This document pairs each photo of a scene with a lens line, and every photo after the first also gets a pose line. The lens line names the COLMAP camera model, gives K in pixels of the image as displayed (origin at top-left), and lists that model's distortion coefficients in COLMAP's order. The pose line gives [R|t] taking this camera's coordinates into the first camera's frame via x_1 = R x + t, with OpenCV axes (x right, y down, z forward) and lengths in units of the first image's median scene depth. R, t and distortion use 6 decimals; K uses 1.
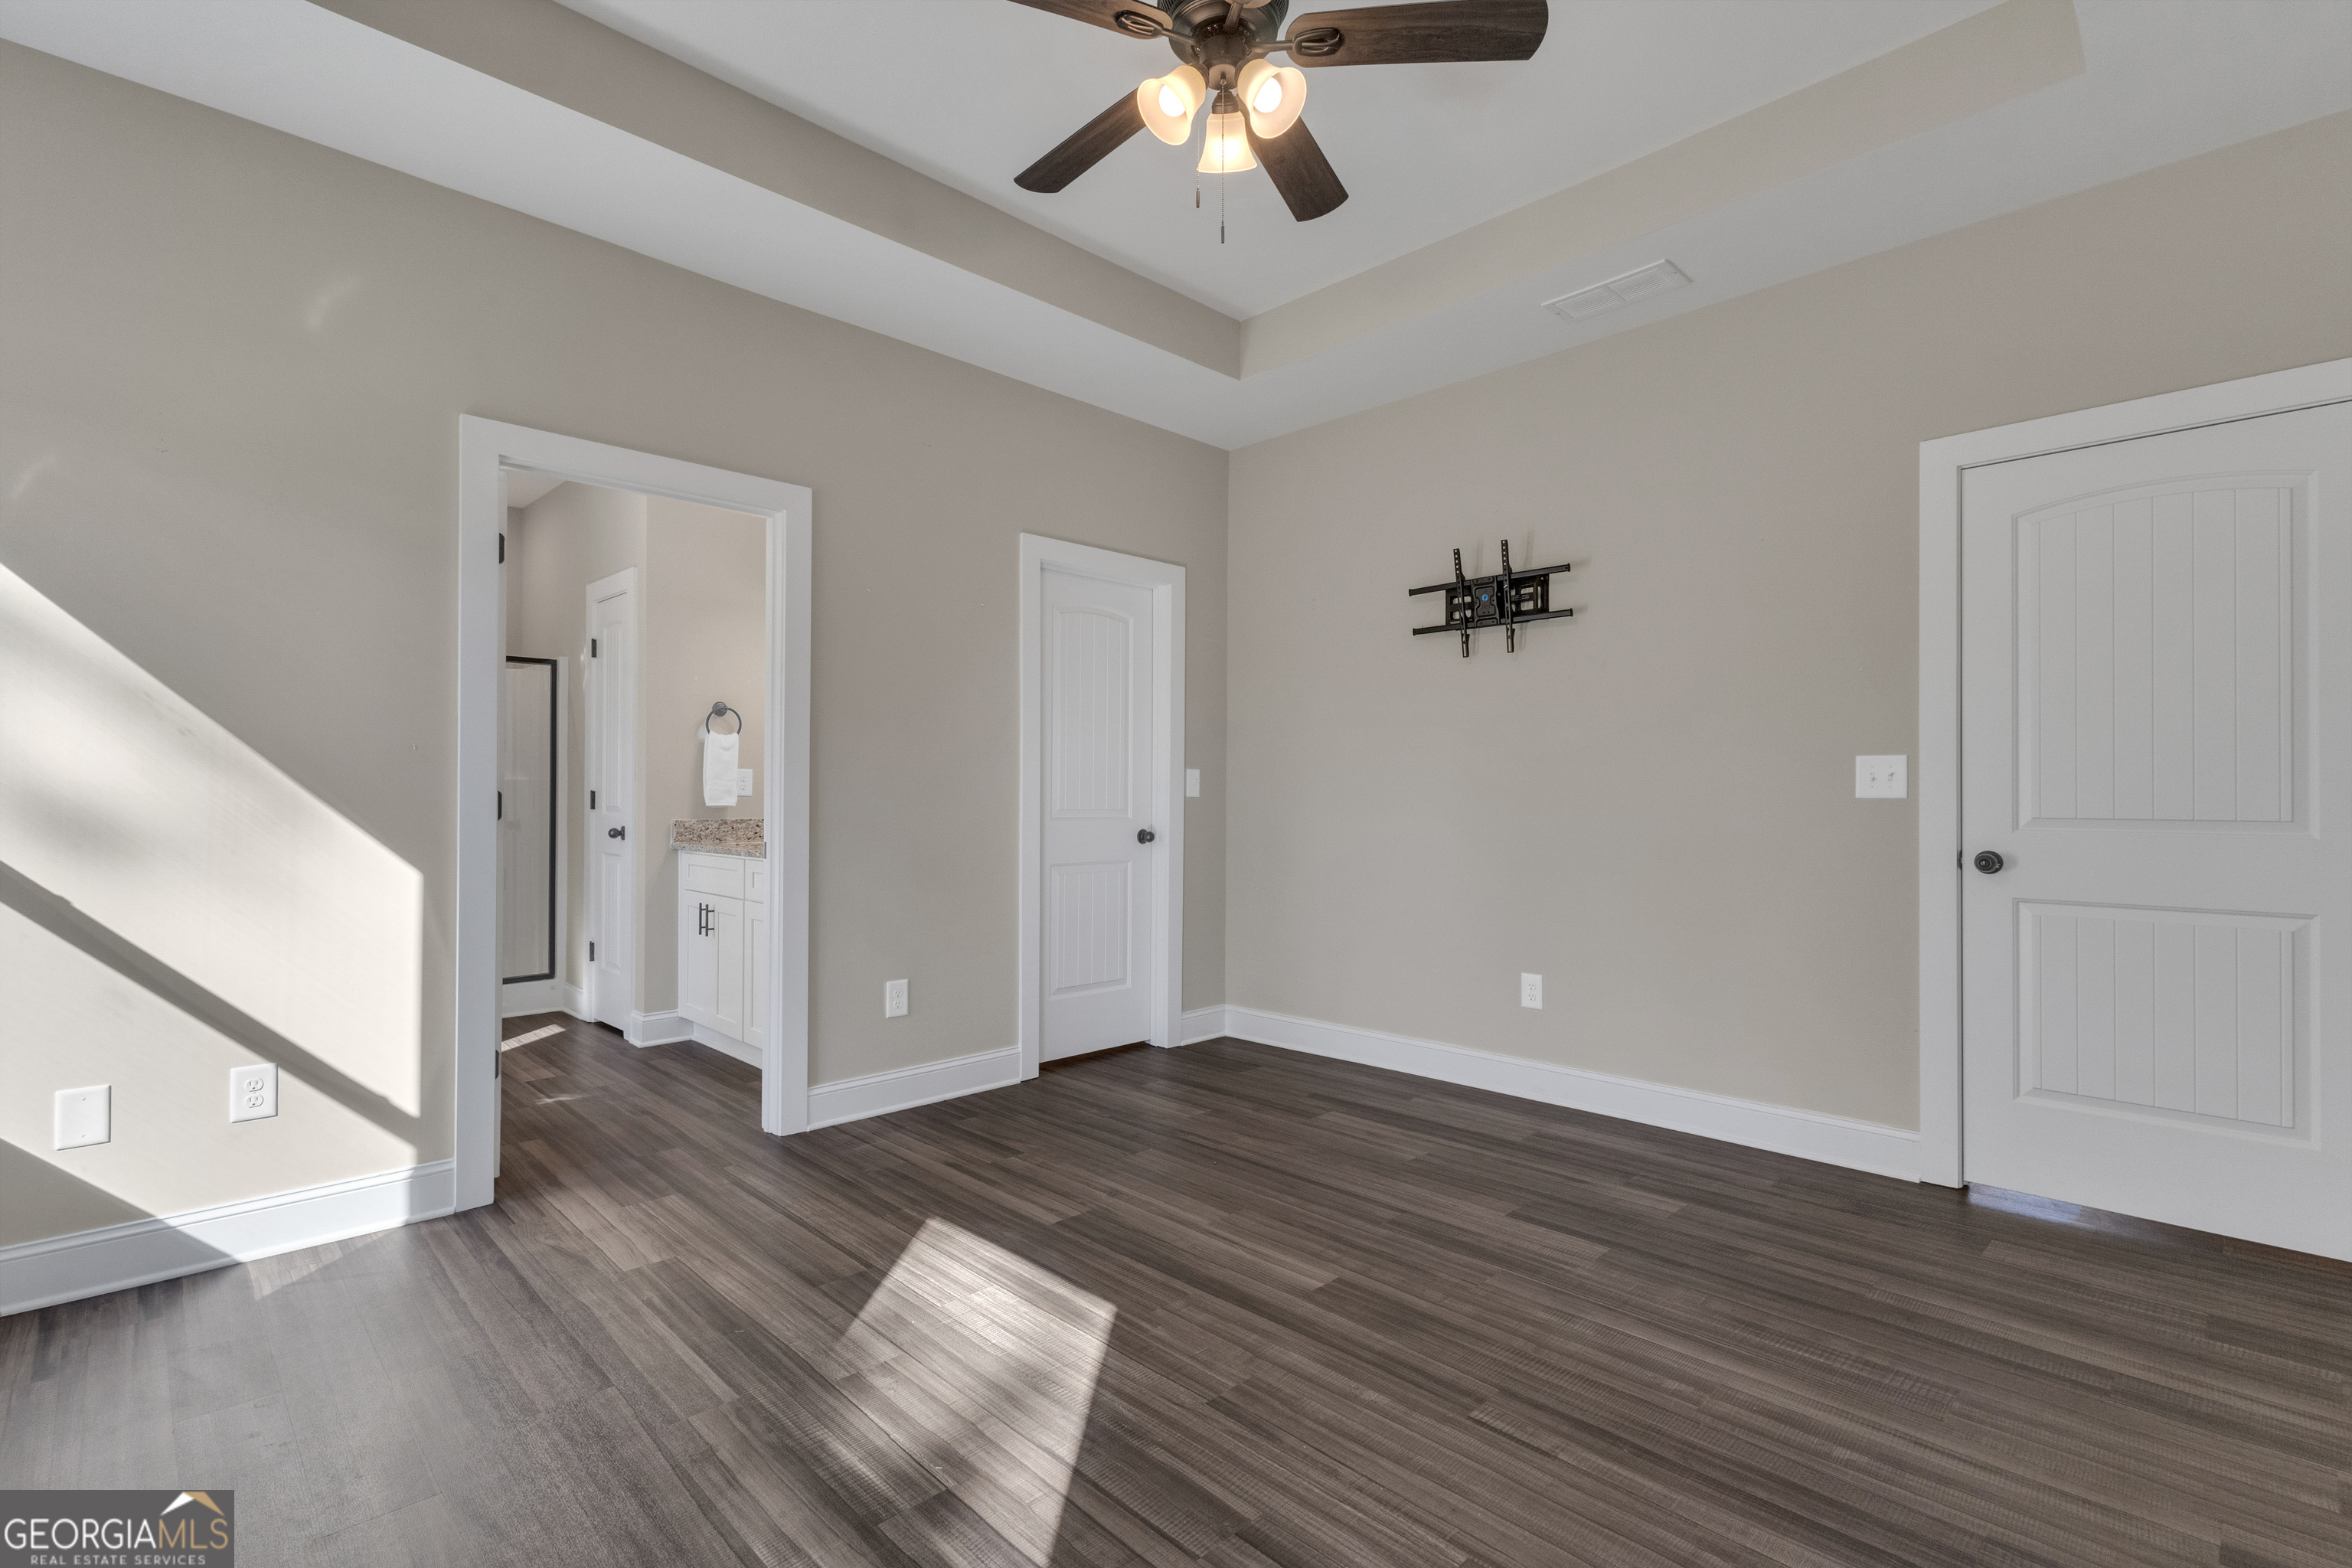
lens RADIAL K [[1077.4, 0, 1173.5], [0, 1077.4, 788.7], [0, 0, 1]] dist [0.002316, 0.000101]
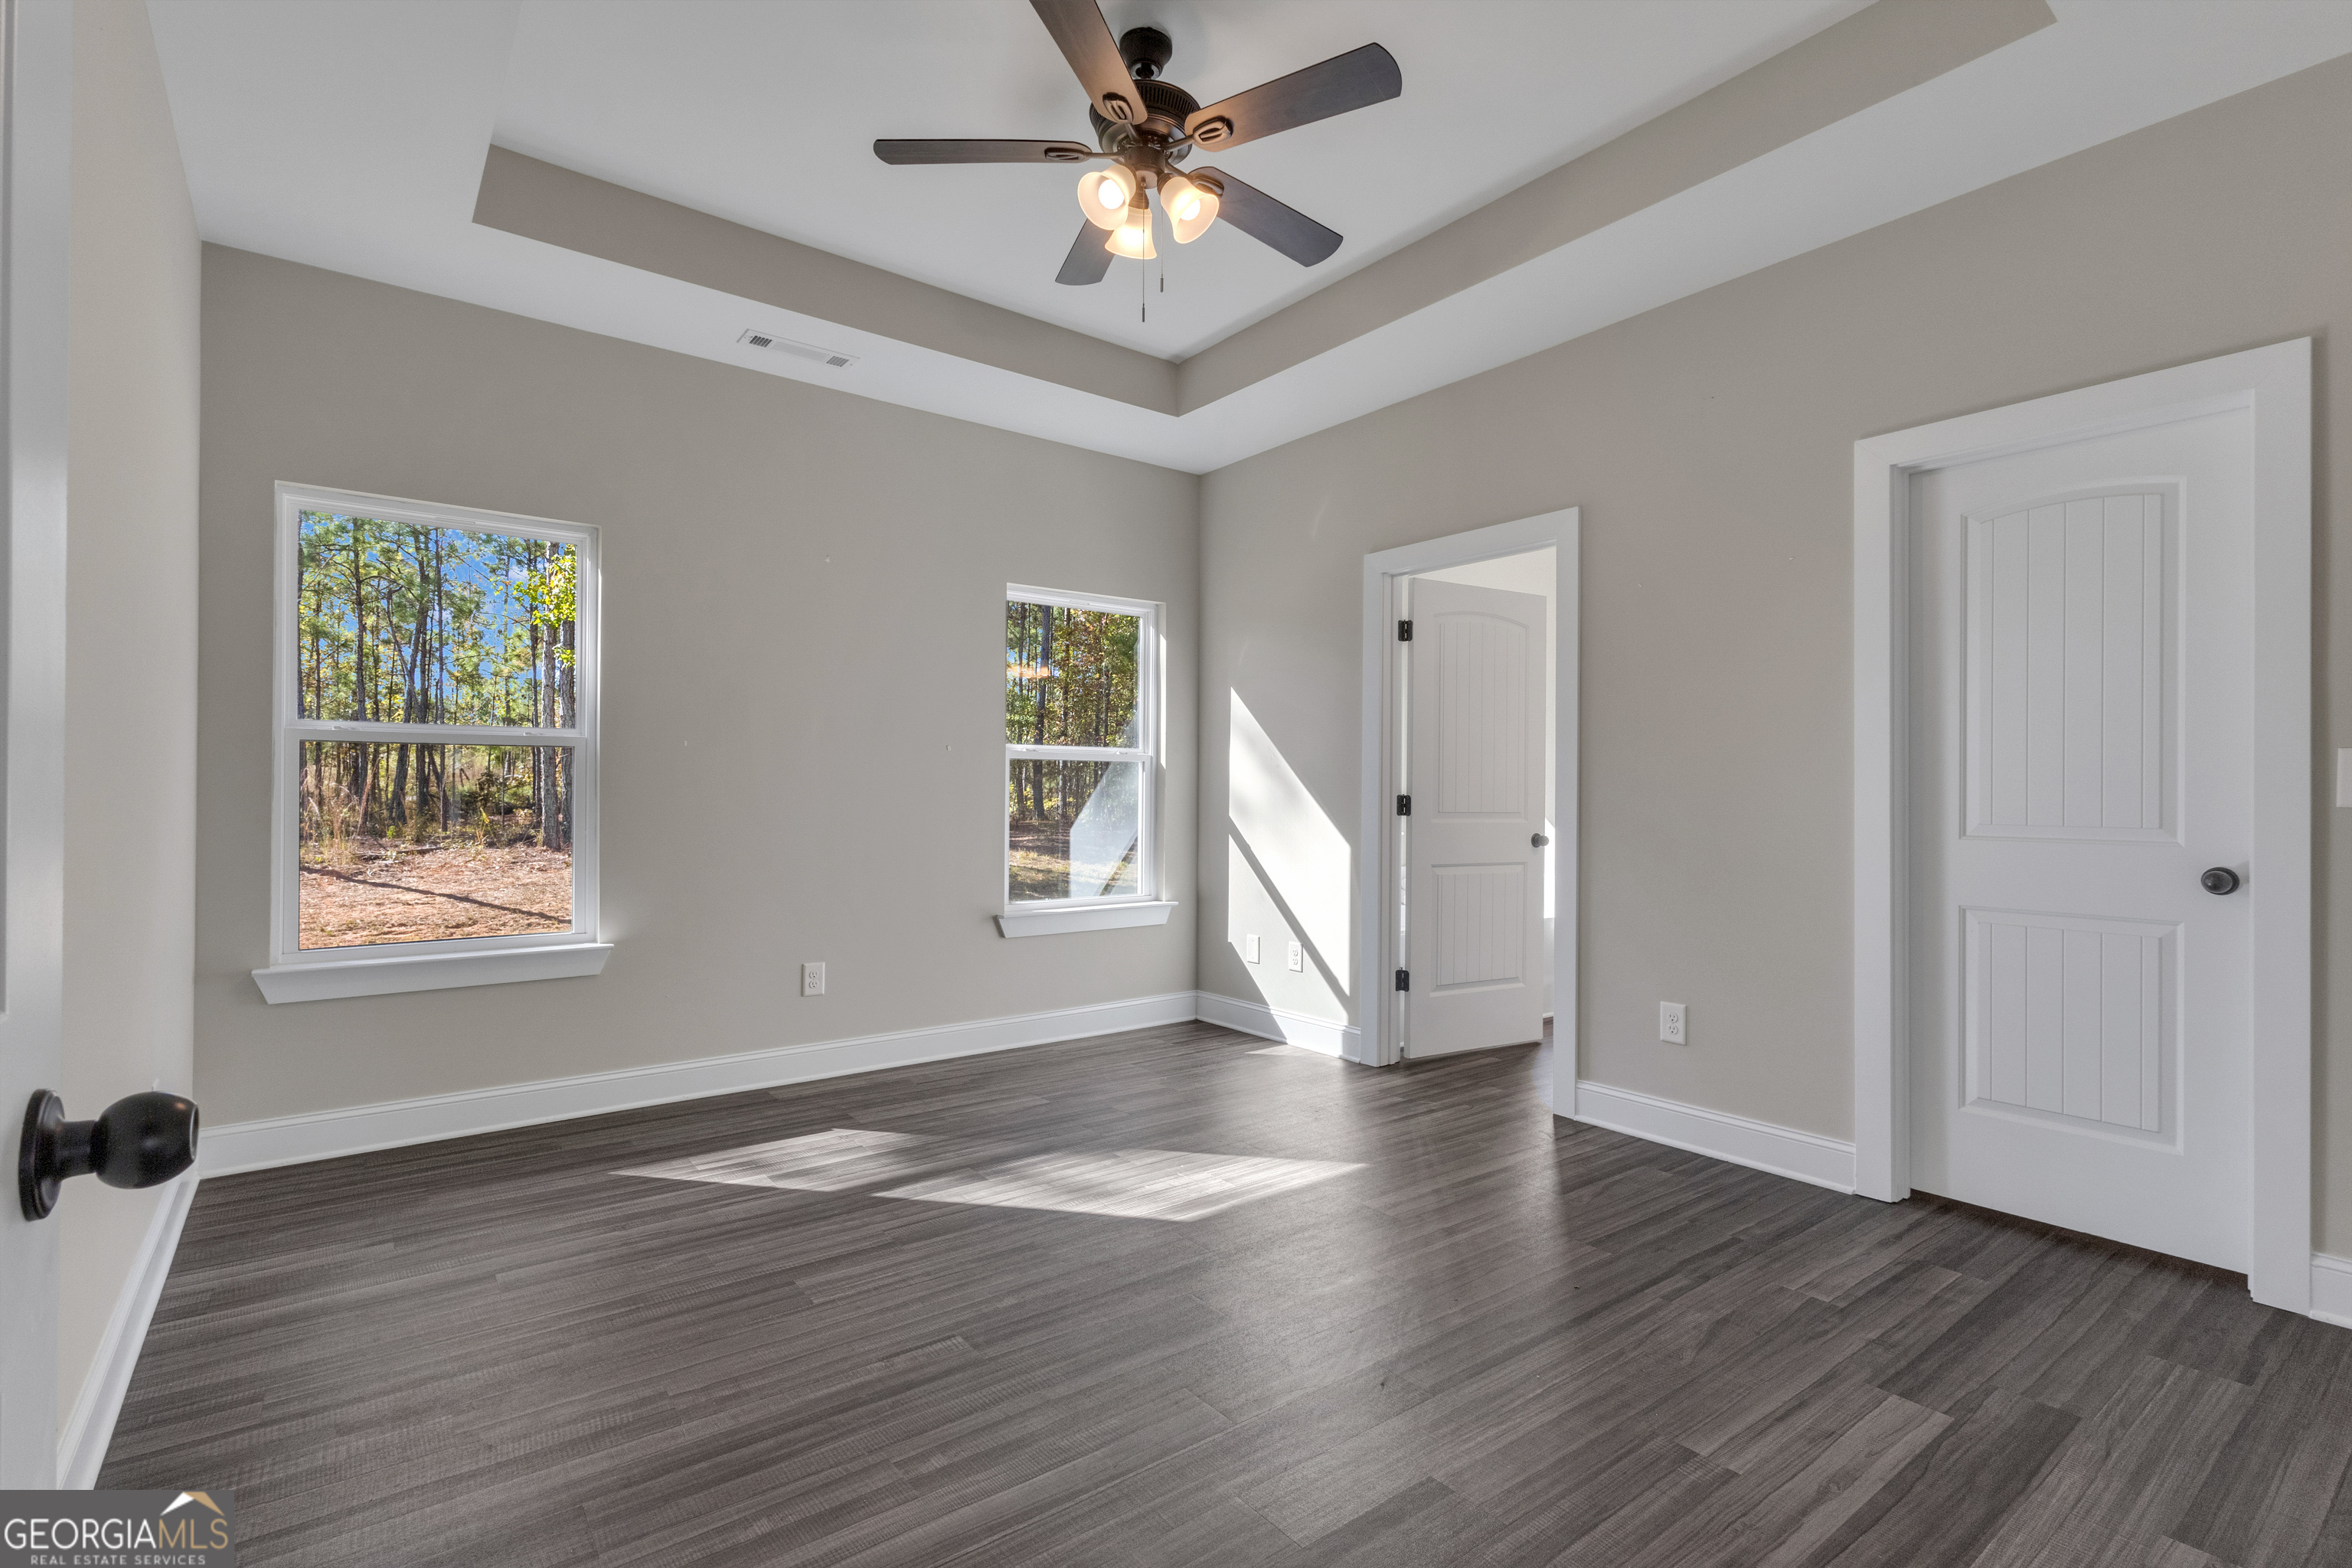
lens RADIAL K [[1077.4, 0, 1167.5], [0, 1077.4, 784.3], [0, 0, 1]] dist [0.002316, 0.000101]
pose [[-0.126437, -0.013927, -0.991877, 0.970987], [0.001747, 0.999897, -0.014262, 0.007918], [0.991973, -0.003536, -0.126400, 0.954816]]
